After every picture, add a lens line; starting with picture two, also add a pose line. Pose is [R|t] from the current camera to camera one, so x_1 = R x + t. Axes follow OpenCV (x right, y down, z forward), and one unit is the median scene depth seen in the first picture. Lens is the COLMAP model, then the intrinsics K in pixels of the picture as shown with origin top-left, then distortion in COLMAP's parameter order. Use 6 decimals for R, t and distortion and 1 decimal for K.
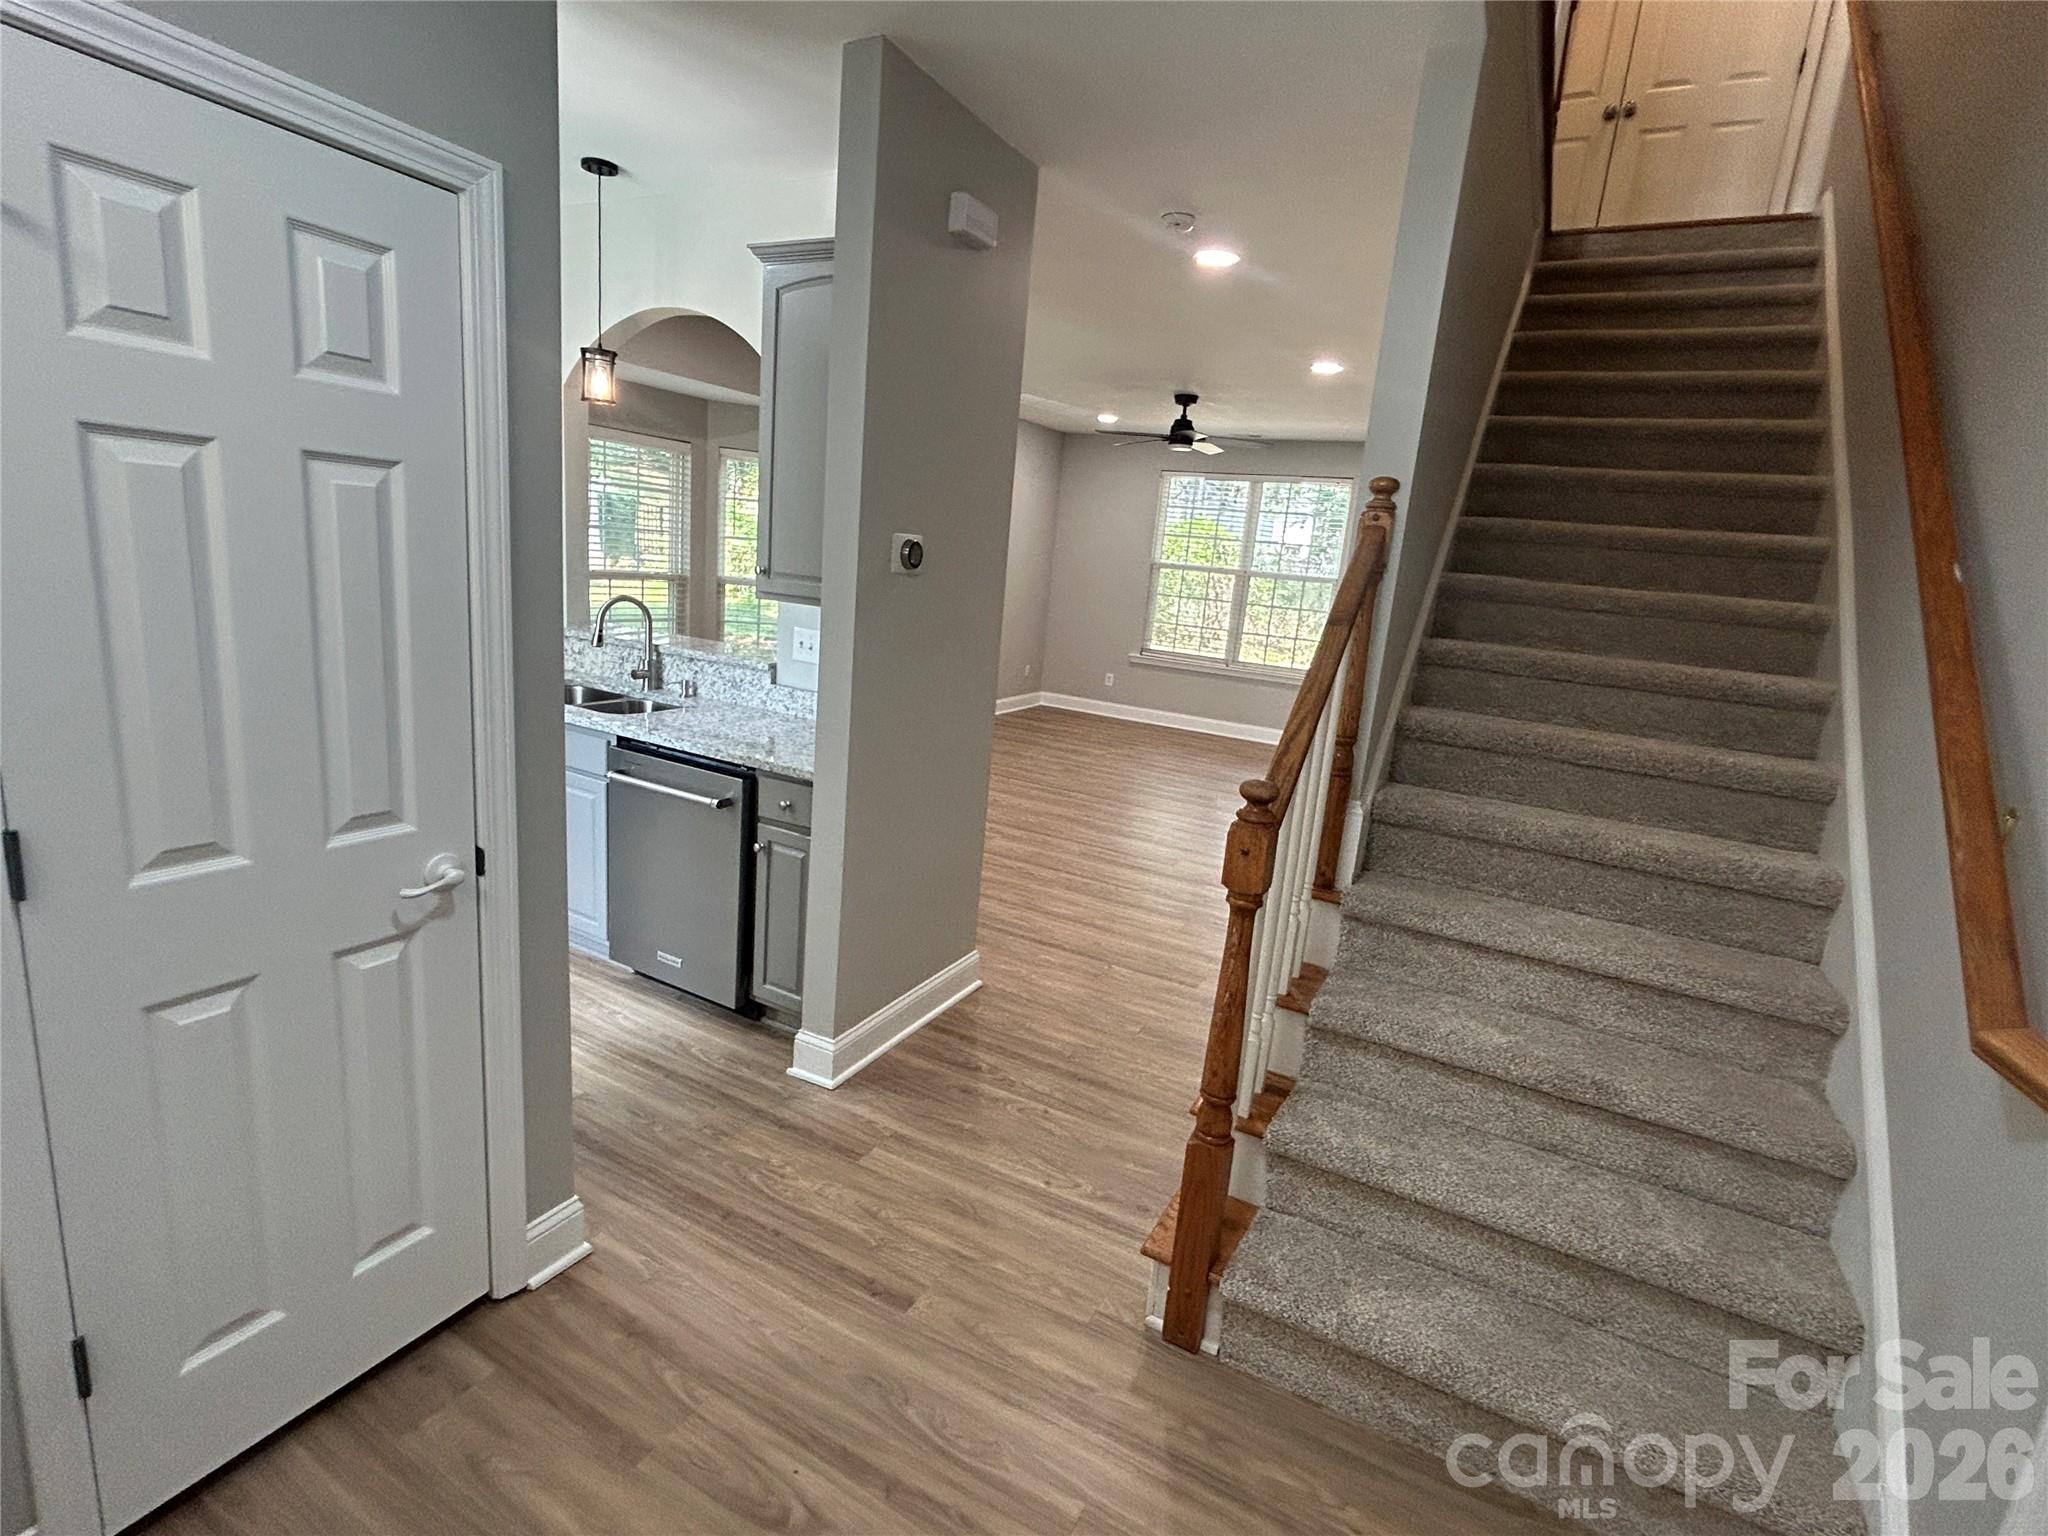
lens RADIAL K [[969.6, 0, 1024.0], [0, 969.6, 768.0], [0, 0, 1]] dist [-0.000167, -0.000200]
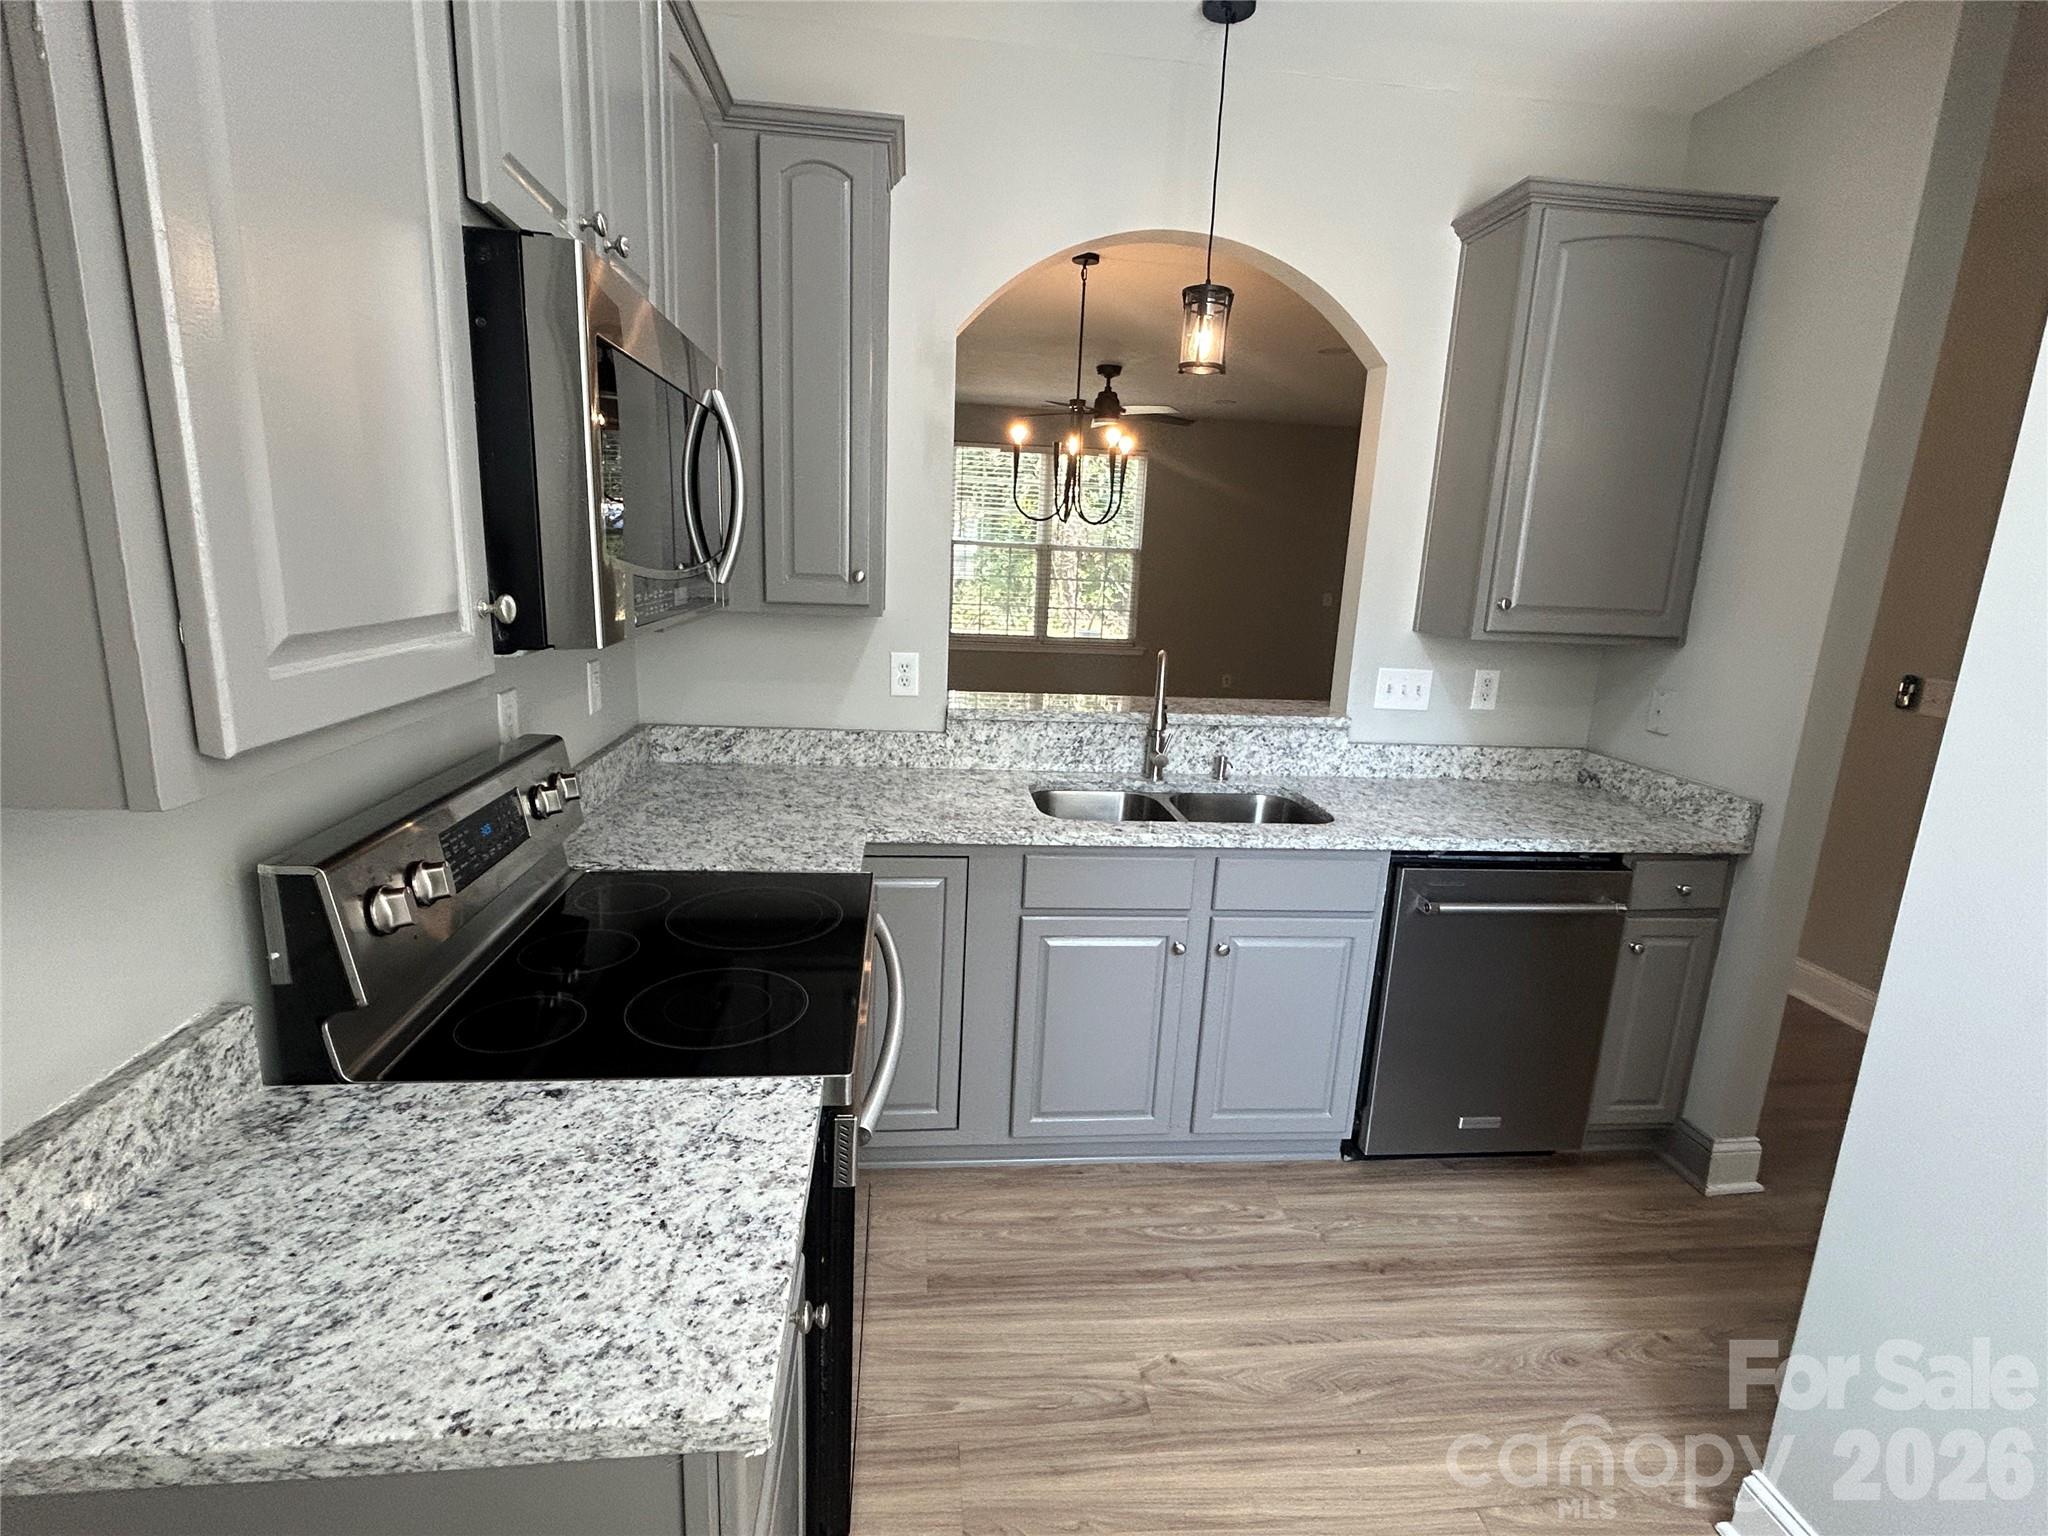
lens RADIAL K [[969.6, 0, 1024.0], [0, 969.6, 768.0], [0, 0, 1]] dist [-0.000167, -0.000200]
pose [[0.824952, -0.172064, 0.538376, -0.850606], [0.149132, 0.985044, 0.086305, -0.163778], [-0.545173, 0.009092, 0.838274, 0.455480]]
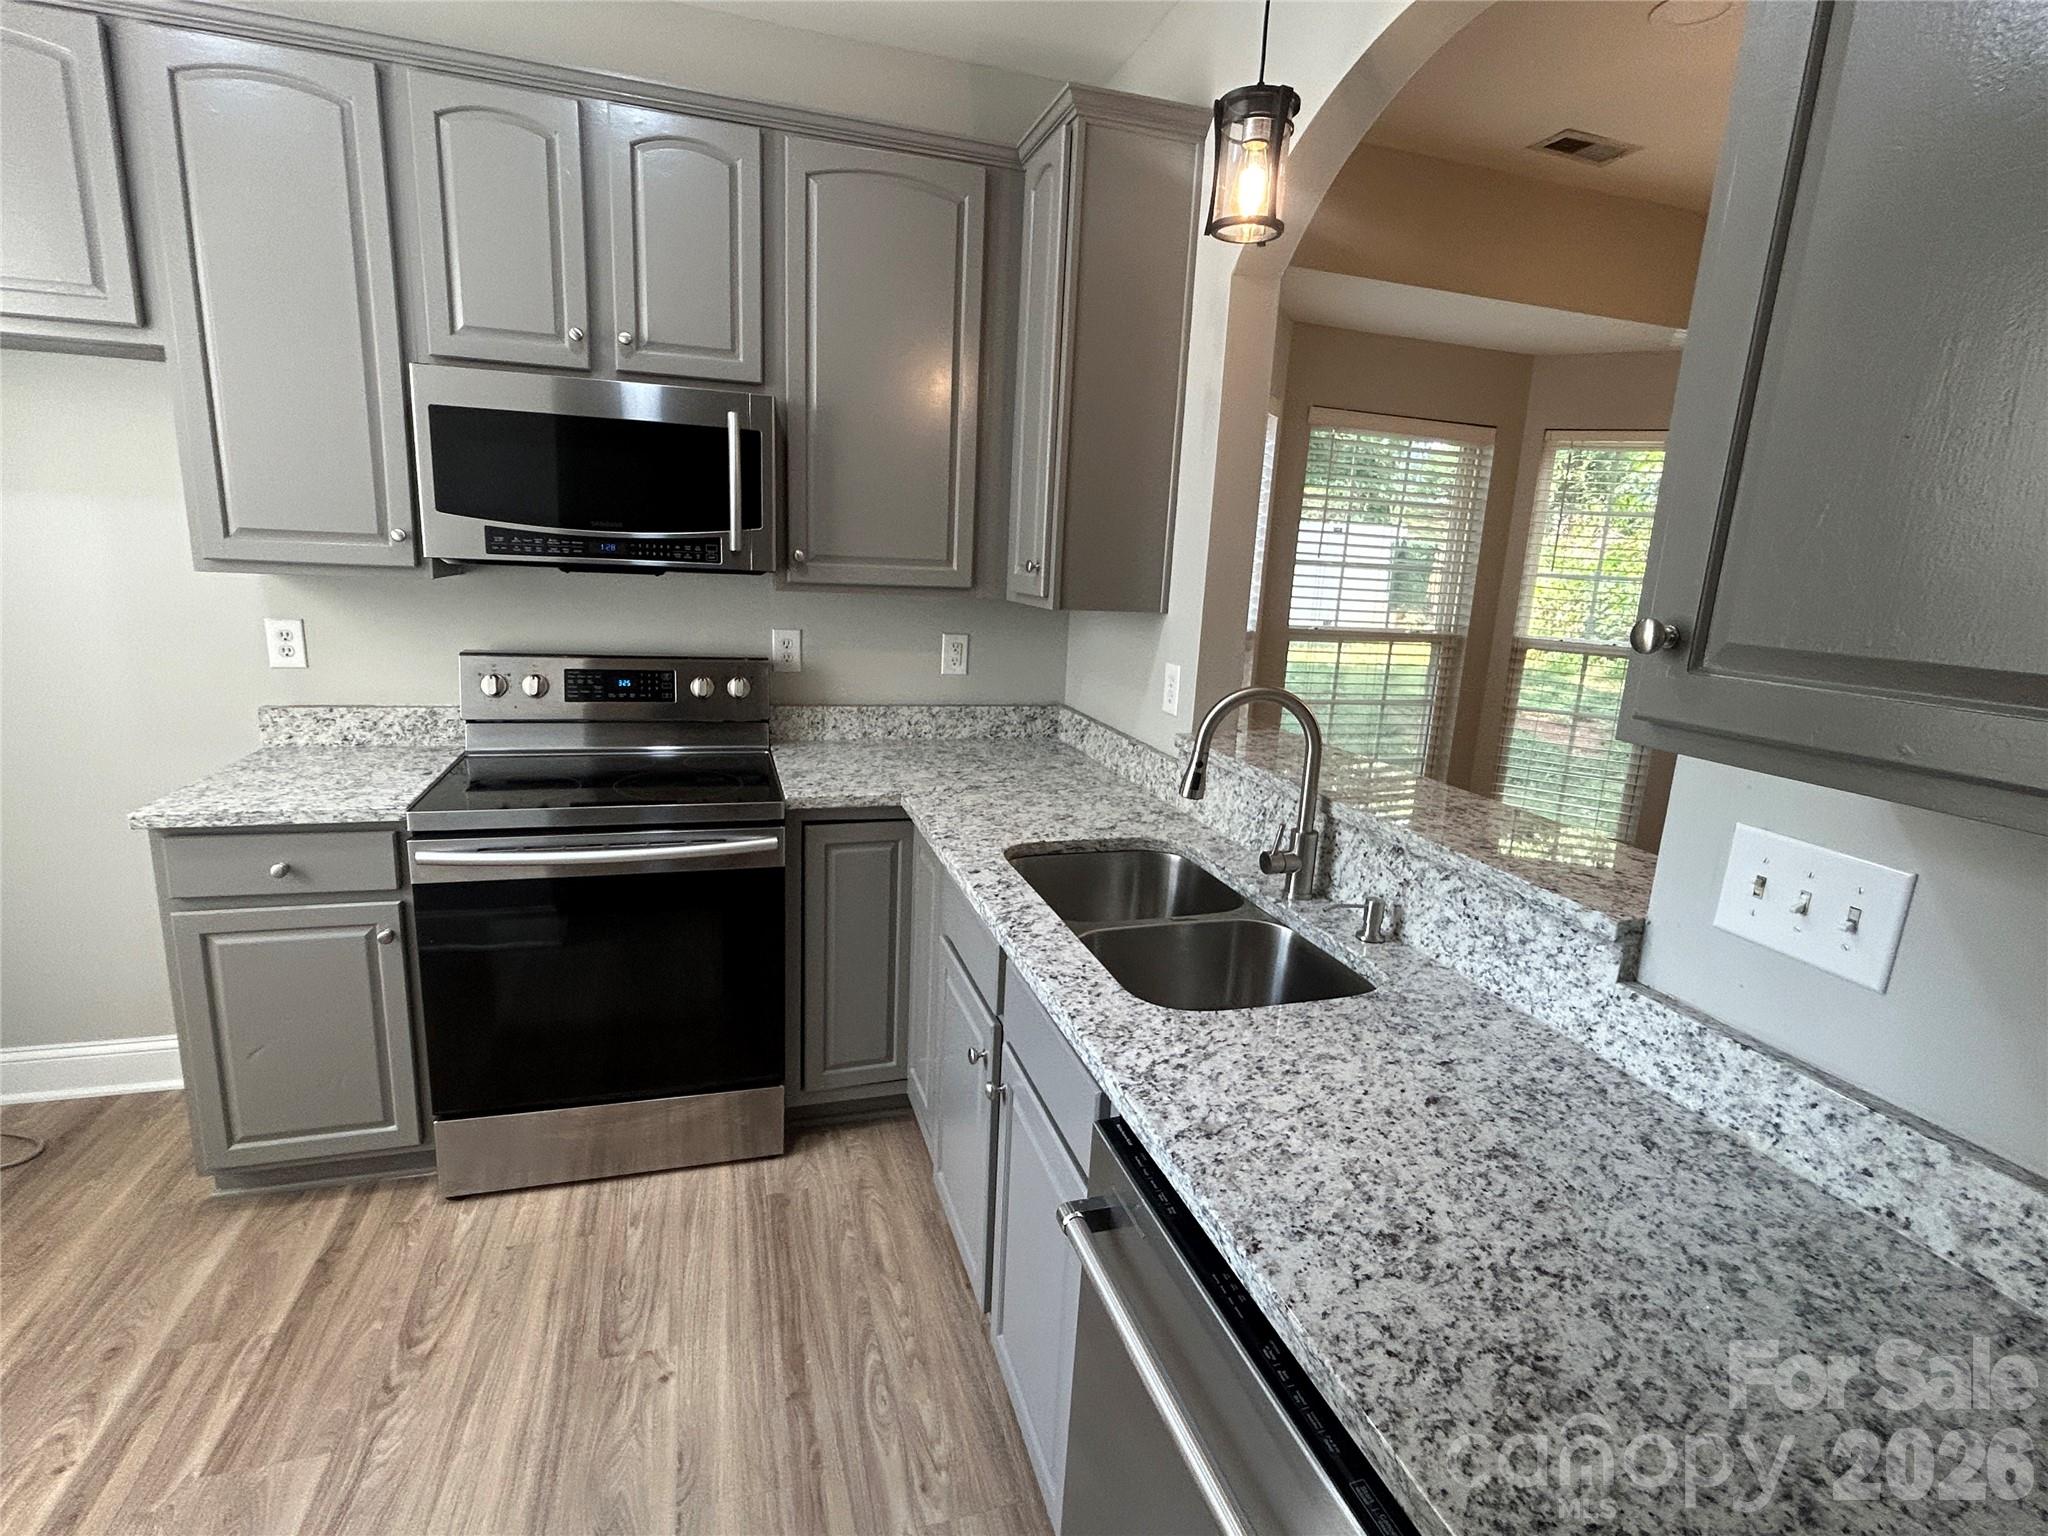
lens RADIAL K [[969.6, 0, 1024.0], [0, 969.6, 768.0], [0, 0, 1]] dist [-0.000167, -0.000200]
pose [[0.717092, 0.103161, -0.689302, -0.176616], [-0.141313, 0.989964, 0.001148, -0.121893], [0.682503, 0.096584, 0.724473, 0.586452]]
